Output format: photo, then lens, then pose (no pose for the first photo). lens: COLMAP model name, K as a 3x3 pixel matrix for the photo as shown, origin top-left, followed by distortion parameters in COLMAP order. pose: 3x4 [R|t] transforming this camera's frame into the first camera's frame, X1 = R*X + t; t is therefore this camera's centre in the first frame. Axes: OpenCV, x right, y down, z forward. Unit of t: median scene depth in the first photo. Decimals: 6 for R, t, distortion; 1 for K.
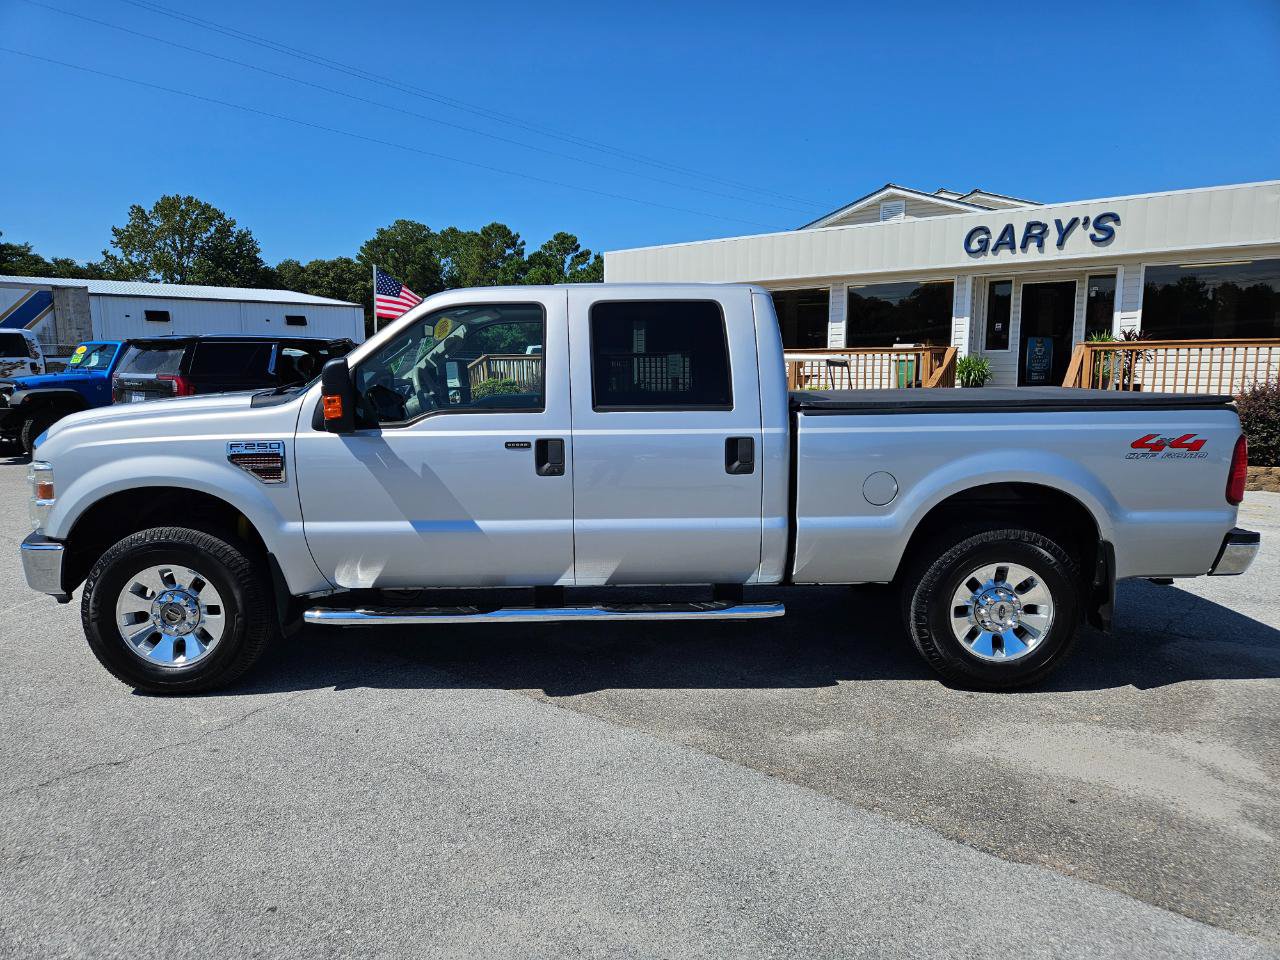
lens RADIAL K [[893.8, 0, 642.9], [0, 893.8, 483.4], [0, 0, 1]] dist [0.082268, -0.049966]
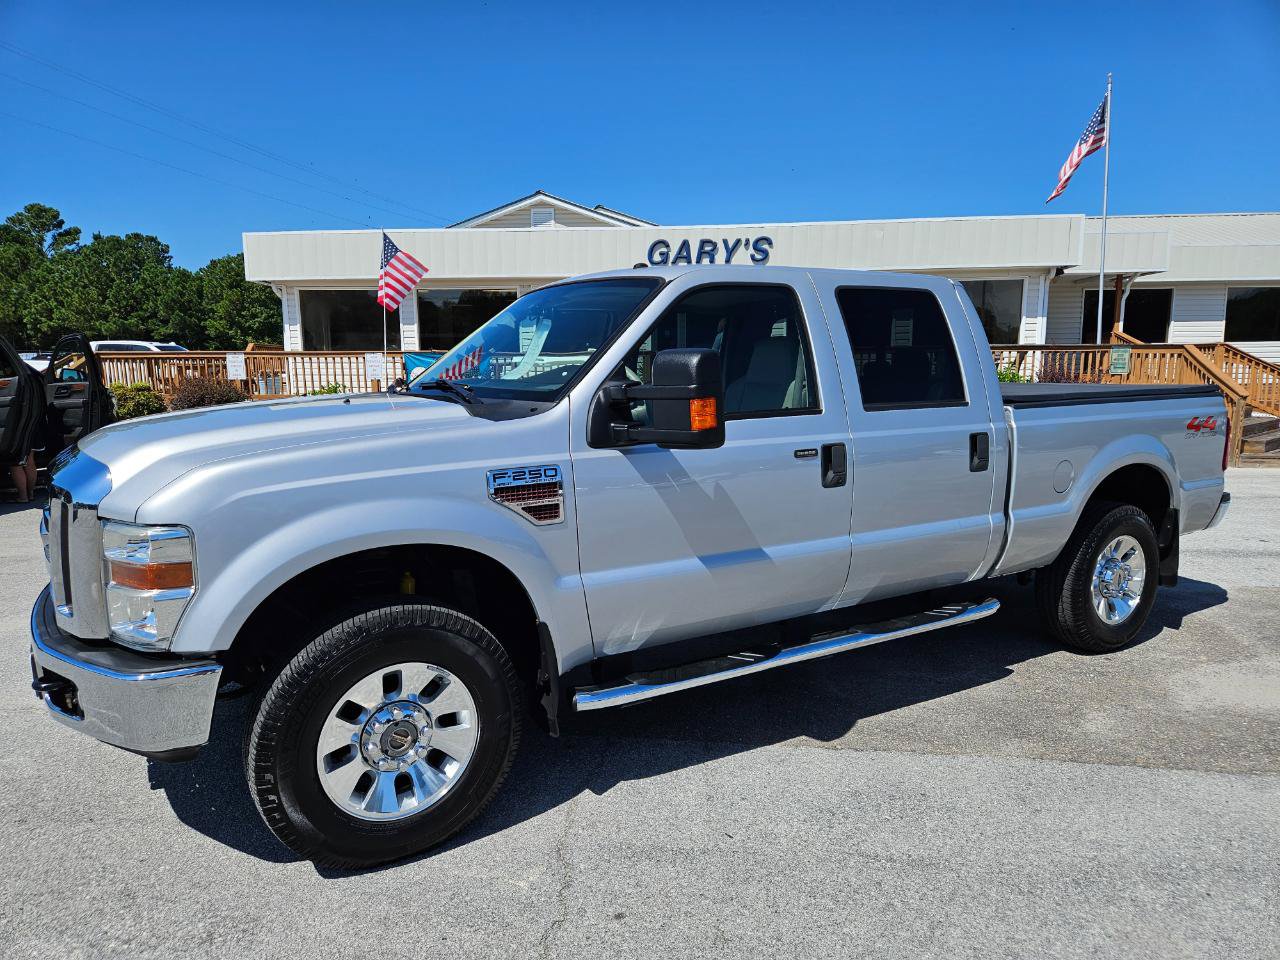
lens RADIAL K [[893.8, 0, 649.5], [0, 893.8, 477.2], [0, 0, 1]] dist [0.082268, -0.049966]
pose [[0.847200, -0.064724, 0.527317, -0.226267], [0.070951, 0.997444, 0.008438, -0.012035], [-0.526515, 0.030265, 0.849627, 0.112119]]
